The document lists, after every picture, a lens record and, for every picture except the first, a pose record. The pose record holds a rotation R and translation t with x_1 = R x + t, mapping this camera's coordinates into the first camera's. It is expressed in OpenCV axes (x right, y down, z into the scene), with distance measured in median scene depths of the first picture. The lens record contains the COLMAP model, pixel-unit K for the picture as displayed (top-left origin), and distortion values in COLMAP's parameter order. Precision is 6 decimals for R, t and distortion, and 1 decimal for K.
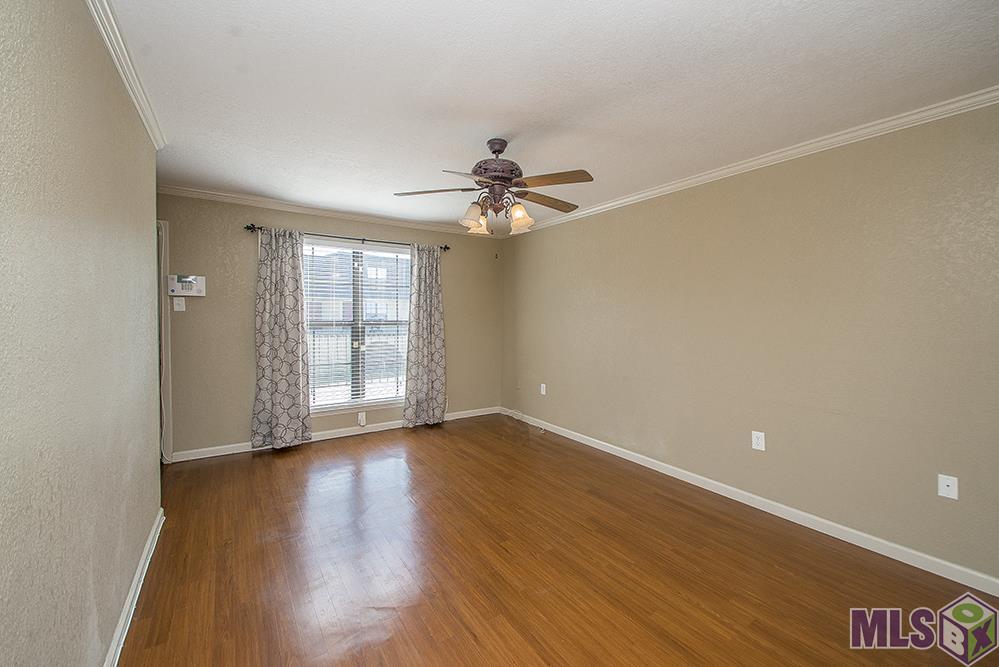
lens RADIAL K [[415.8, 0, 503.8], [0, 415.8, 321.3], [0, 0, 1]] dist [0.000394, -0.000103]
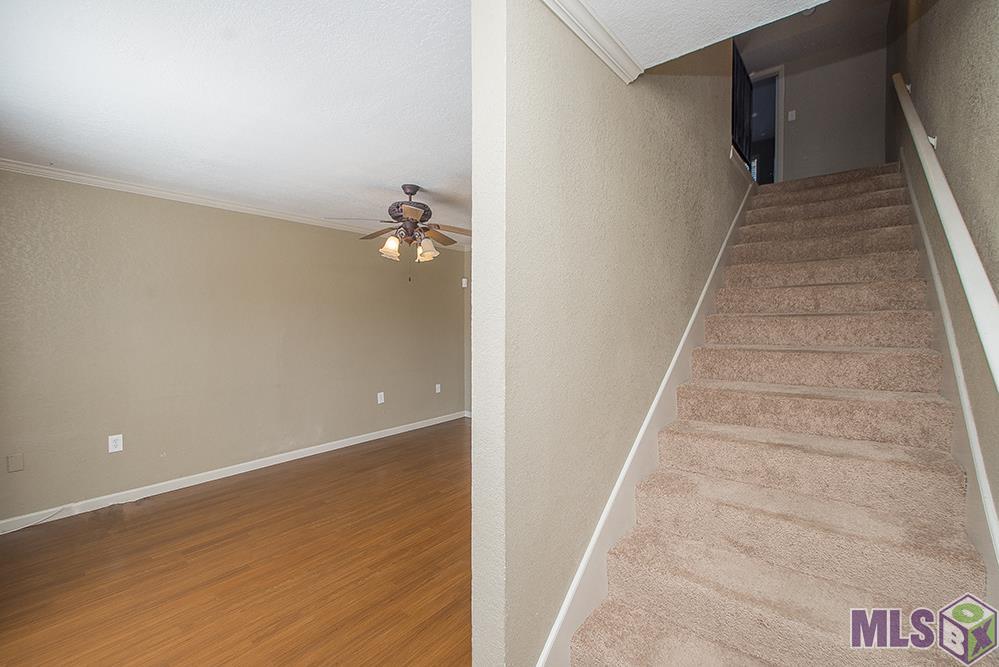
lens RADIAL K [[437.8, 0, 504.0], [0, 437.8, 326.9], [0, 0, 1]] dist [0.000527, 0.000216]
pose [[-0.304139, -0.031604, 0.952103, -0.822068], [0.011586, 0.999253, 0.036870, -0.040584], [-0.952557, 0.022245, -0.303545, 0.711254]]
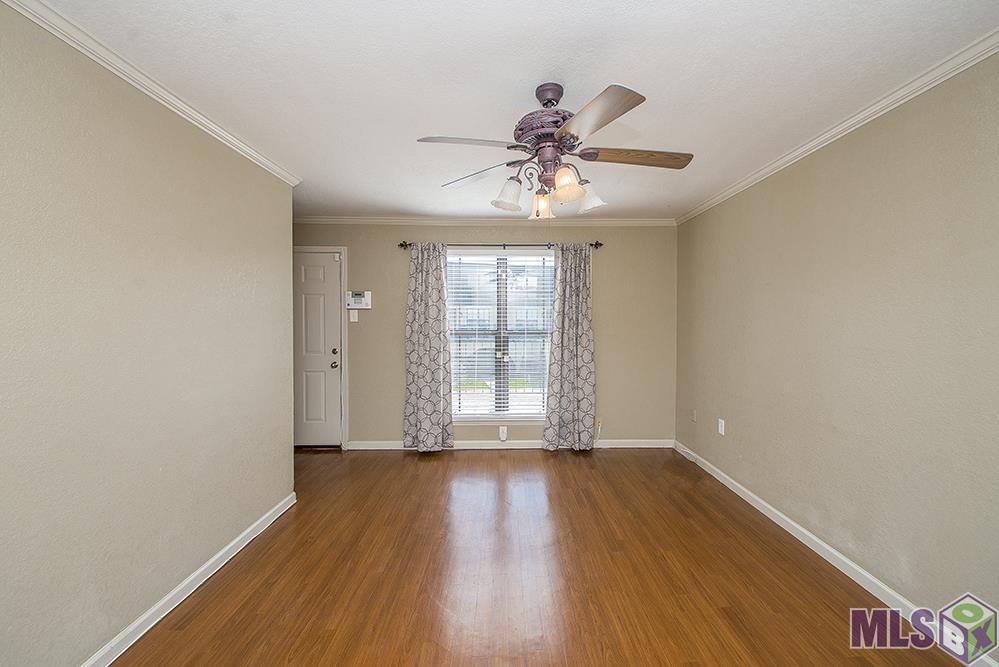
lens RADIAL K [[415.8, 0, 503.8], [0, 415.8, 321.3], [0, 0, 1]] dist [0.000394, -0.000103]
pose [[0.836293, -0.006625, -0.548243, 0.198932], [-0.001061, 0.999906, -0.013702, -0.008773], [0.548282, 0.012041, 0.836207, 0.219094]]
